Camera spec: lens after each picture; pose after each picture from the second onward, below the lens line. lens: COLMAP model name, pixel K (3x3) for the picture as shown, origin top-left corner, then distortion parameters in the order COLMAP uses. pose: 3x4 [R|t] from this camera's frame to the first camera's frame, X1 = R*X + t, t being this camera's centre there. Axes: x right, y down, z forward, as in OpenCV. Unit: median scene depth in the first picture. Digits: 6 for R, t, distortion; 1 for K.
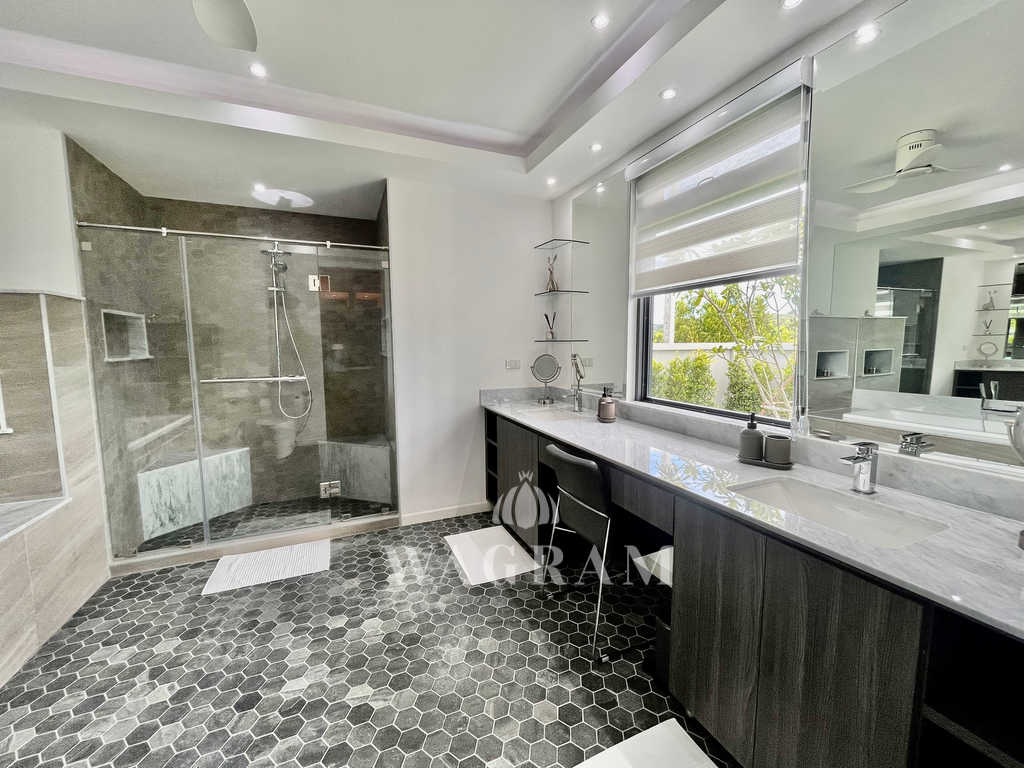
lens RADIAL K [[415.2, 0, 516.0], [0, 415.2, 383.6], [0, 0, 1]] dist [-0.002448, 0.000115]
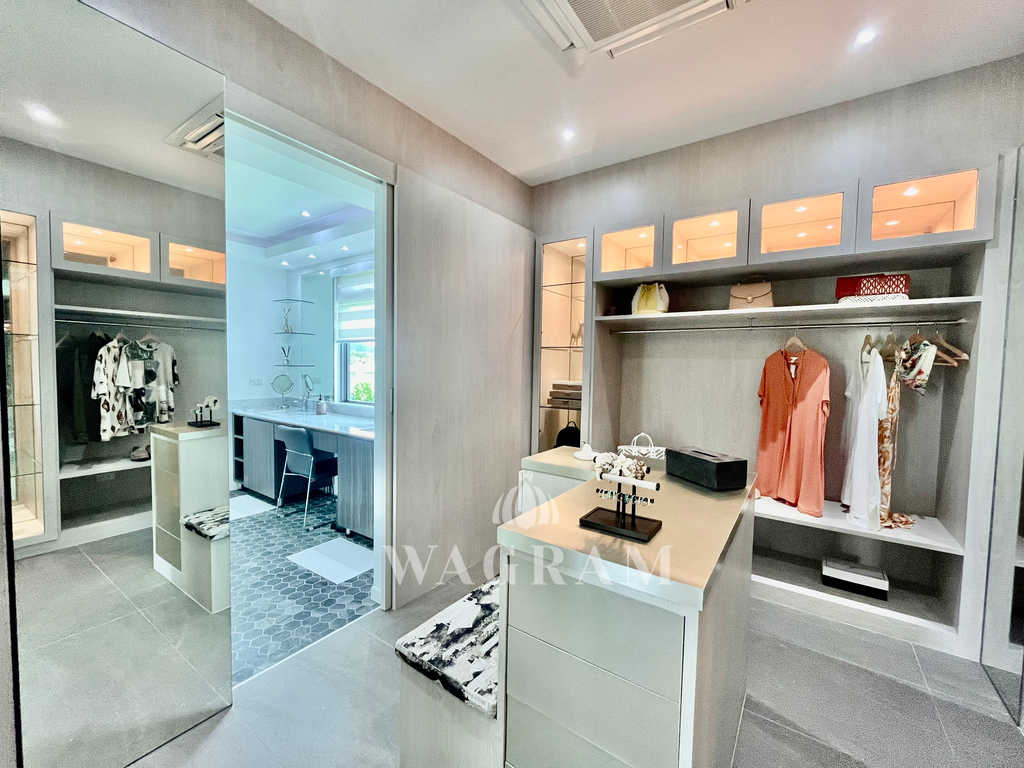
lens RADIAL K [[415.2, 0, 516.0], [0, 415.2, 383.6], [0, 0, 1]] dist [-0.002448, 0.000115]
pose [[0.852917, -0.003149, 0.522038, 0.012555], [0.029428, 0.998682, -0.042056, 0.058243], [-0.521217, 0.051232, 0.851885, -0.850551]]
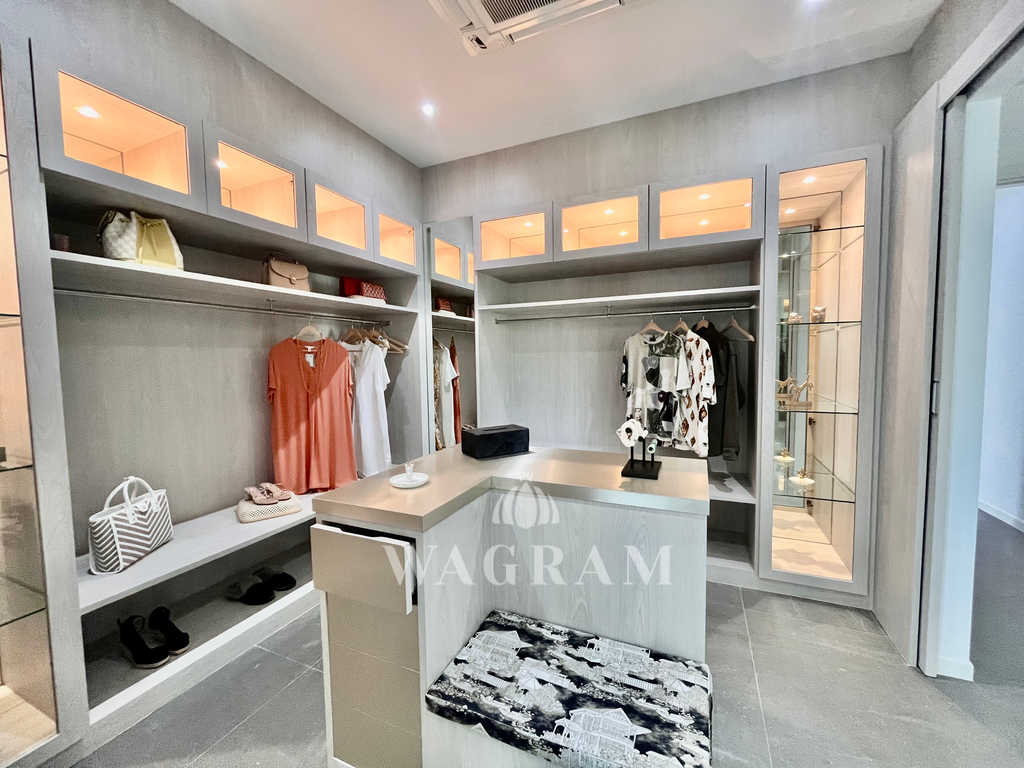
lens RADIAL K [[415.2, 0, 516.0], [0, 415.2, 383.6], [0, 0, 1]] dist [-0.002448, 0.000115]
pose [[-0.679507, -0.028838, 0.733102, 0.047797], [0.092936, 0.987795, 0.124998, -0.082333], [-0.727759, 0.153069, -0.668534, 0.673429]]
